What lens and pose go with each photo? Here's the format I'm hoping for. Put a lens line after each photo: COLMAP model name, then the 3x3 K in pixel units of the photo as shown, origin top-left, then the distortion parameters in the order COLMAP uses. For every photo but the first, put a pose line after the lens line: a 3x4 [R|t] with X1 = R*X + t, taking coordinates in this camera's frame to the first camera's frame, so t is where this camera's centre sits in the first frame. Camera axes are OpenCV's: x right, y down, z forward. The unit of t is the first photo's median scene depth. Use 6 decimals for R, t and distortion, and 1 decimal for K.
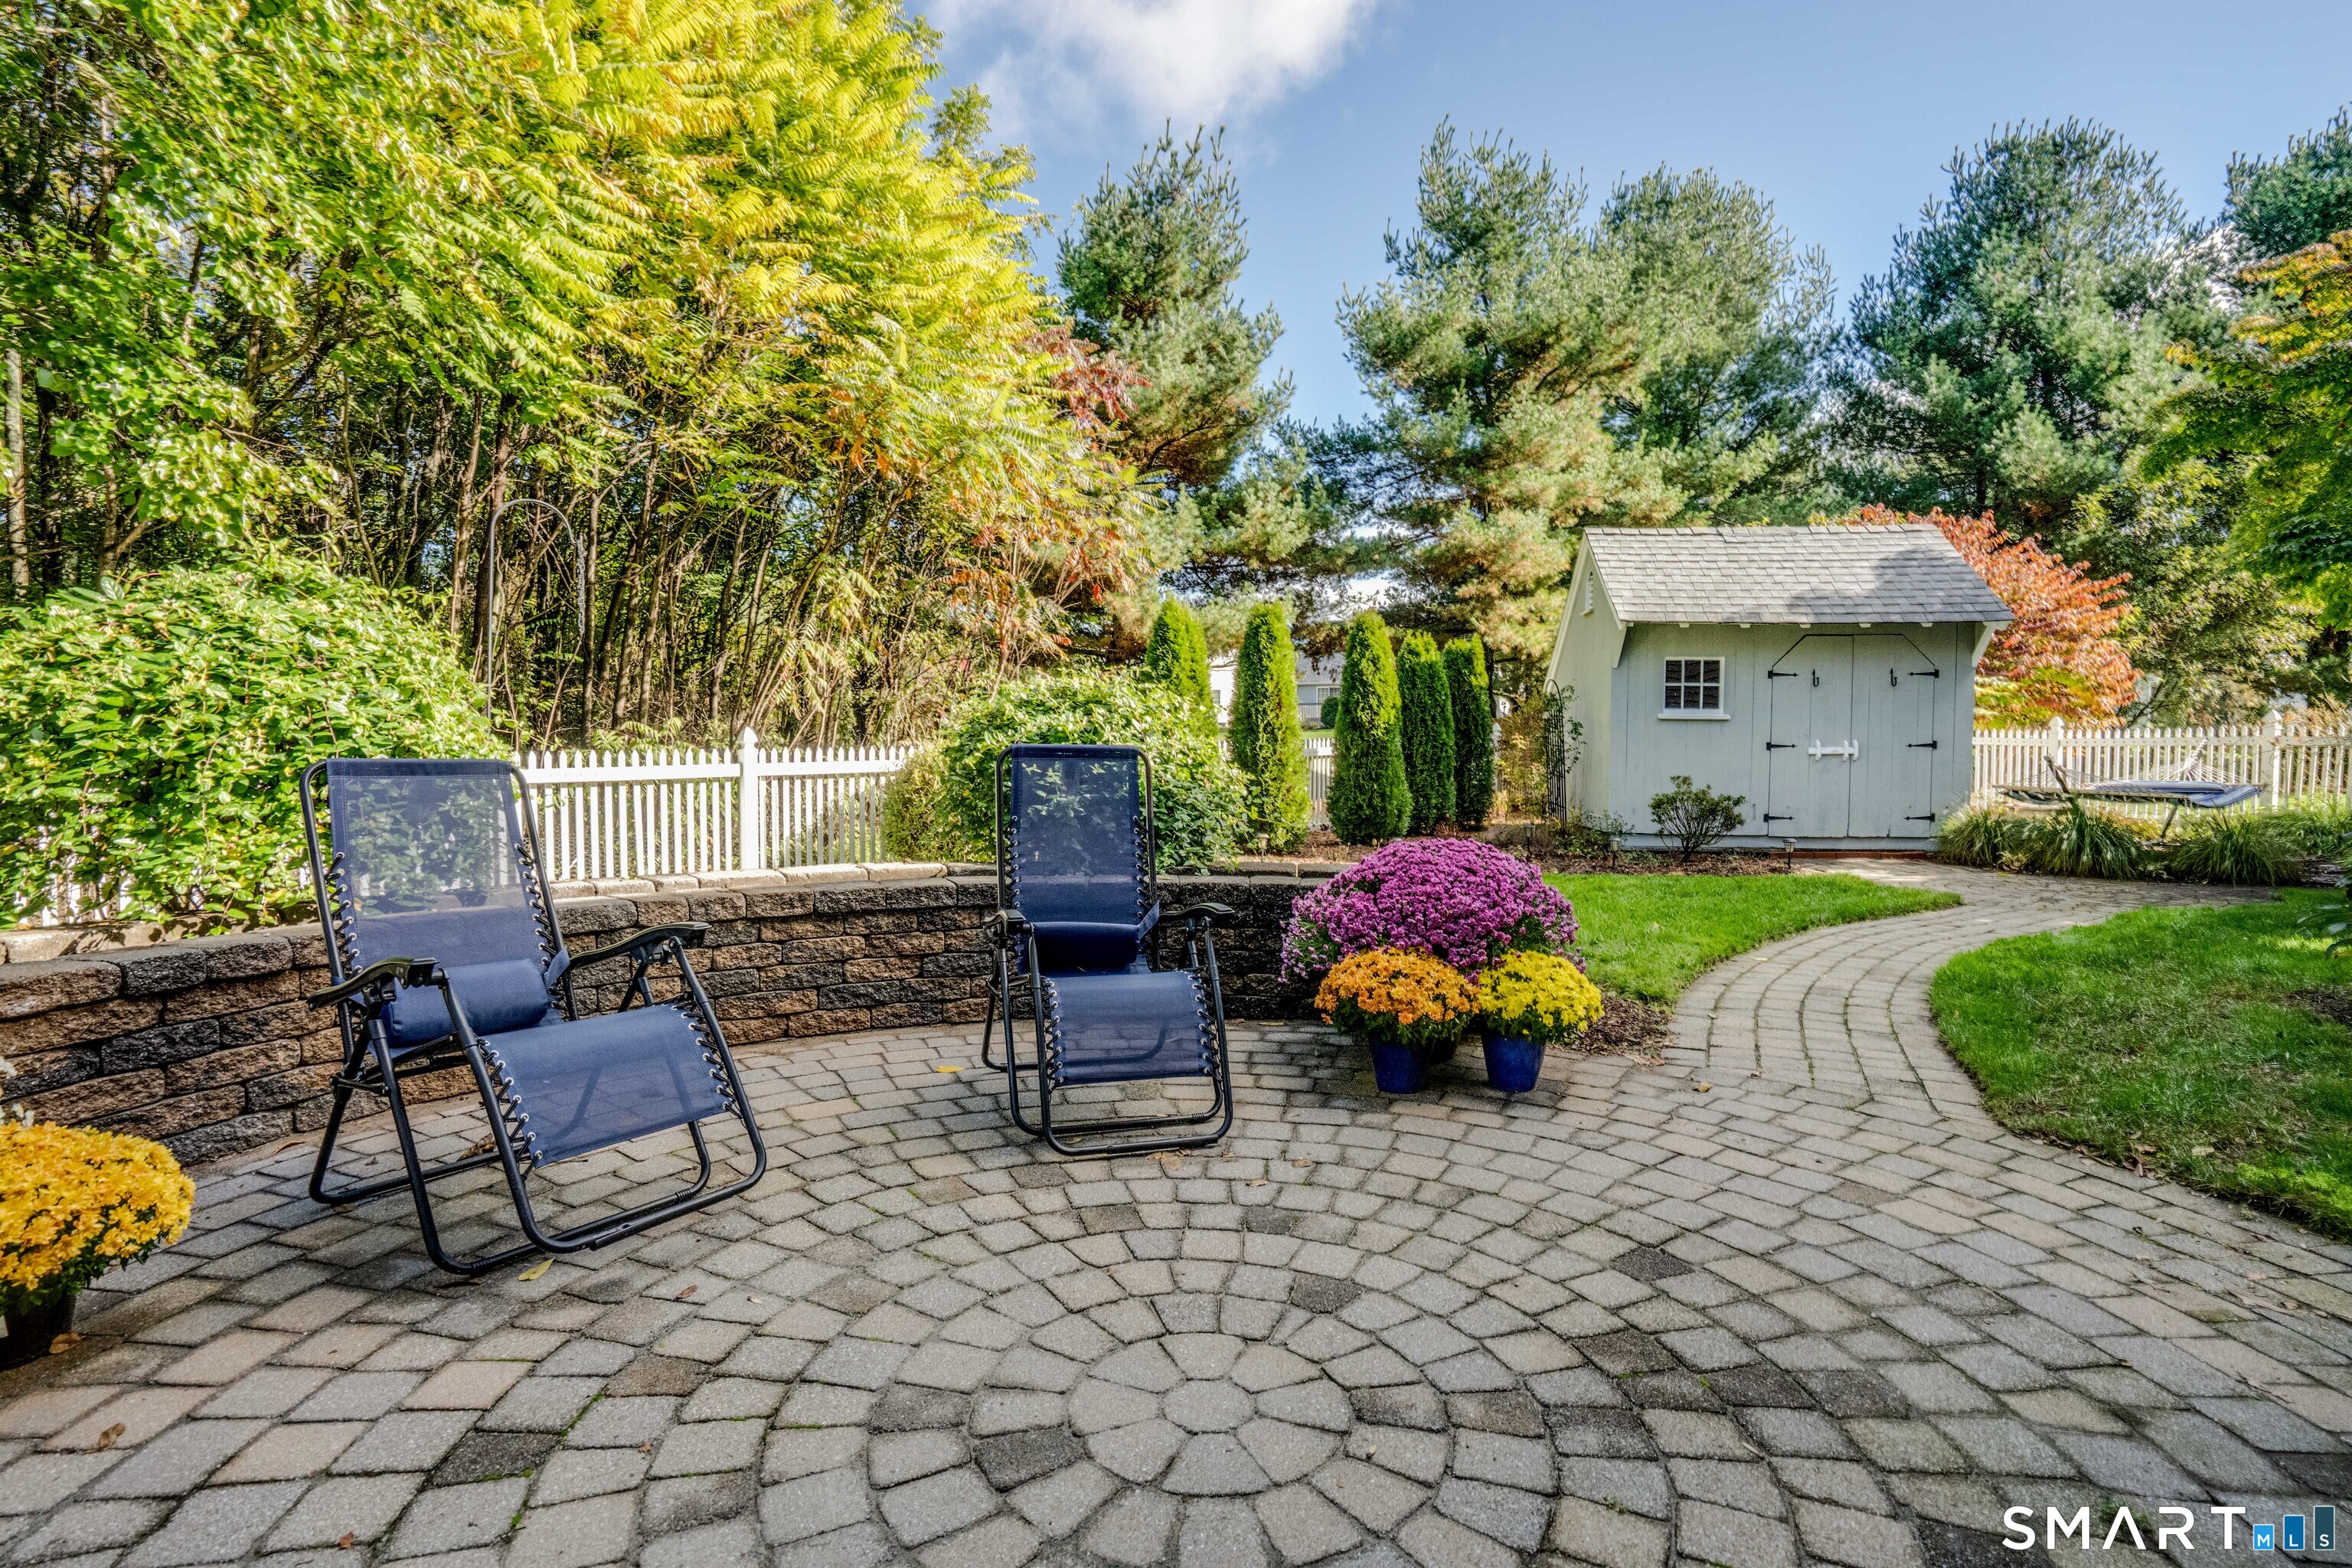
lens RADIAL K [[1114.5, 0, 1147.1], [0, 1114.5, 782.3], [0, 0, 1]] dist [-0.040893, 0.022759]
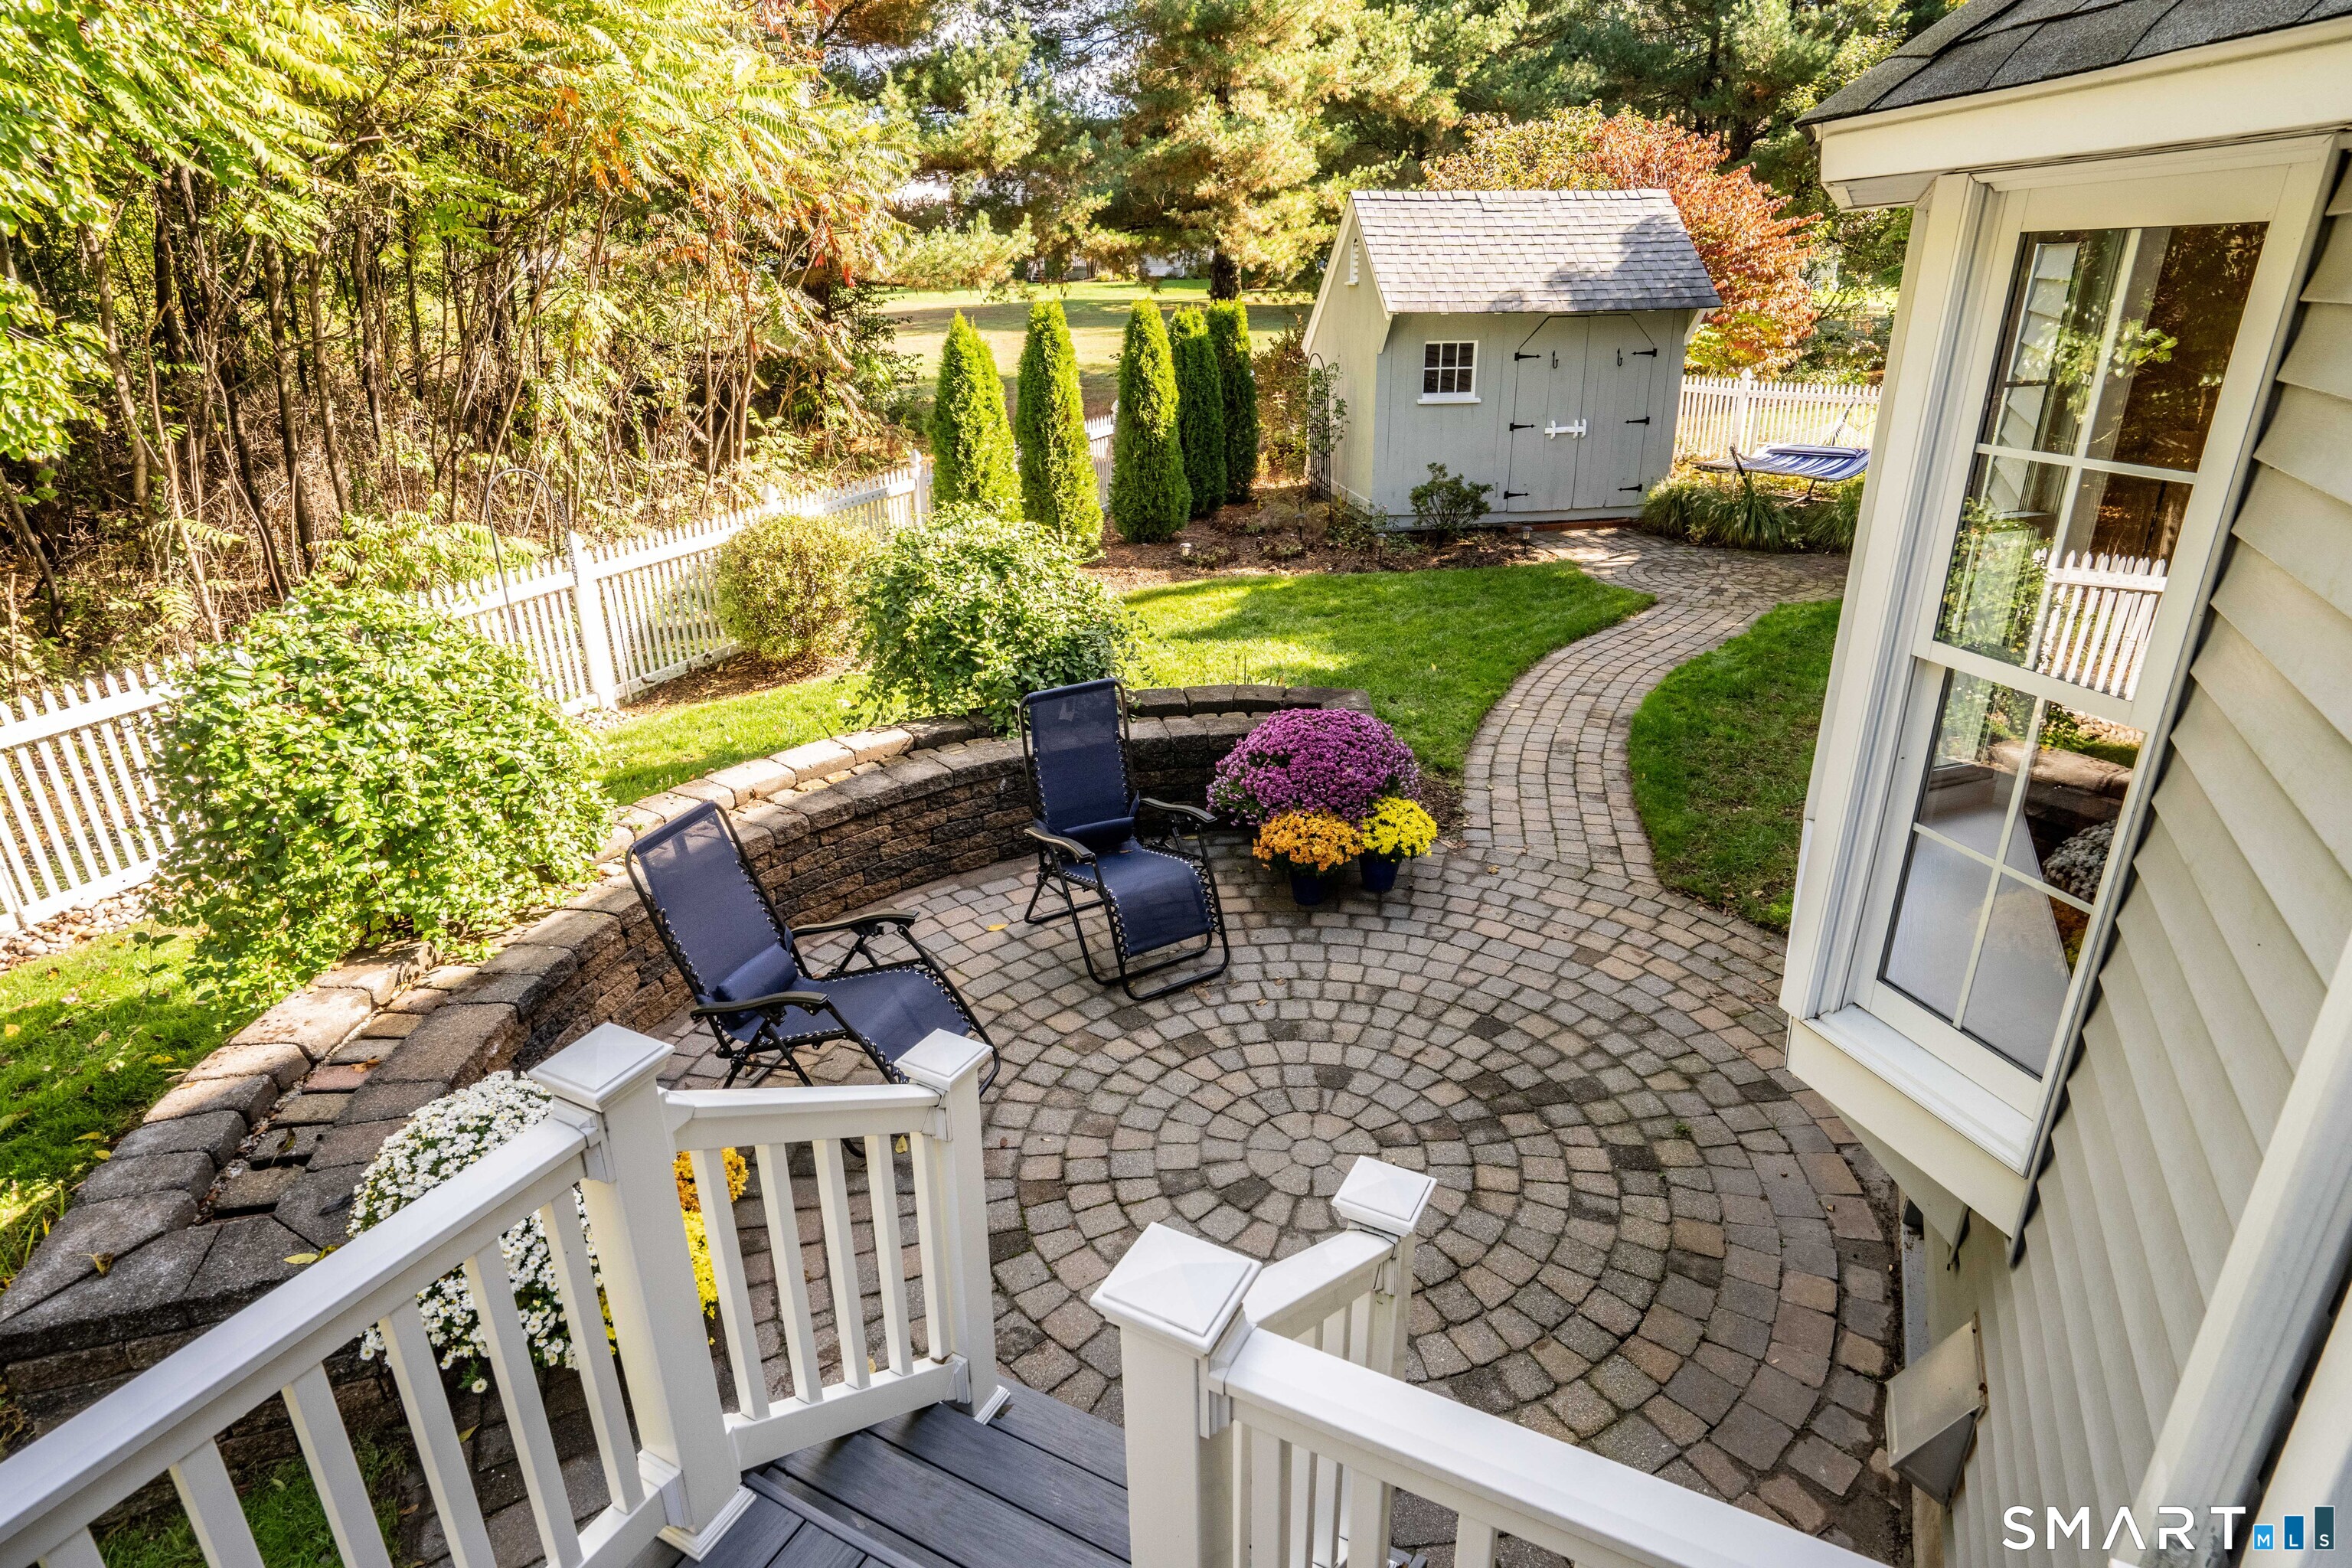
lens RADIAL K [[1209.2, 0, 1176.0], [0, 1209.2, 784.0], [0, 0, 1]] dist [-0.048414, 0.033410]
pose [[0.963604, -0.112614, 0.242455, -0.092732], [0.028825, 0.945425, 0.324563, -0.116652], [-0.265773, -0.305761, 0.914262, -0.110910]]
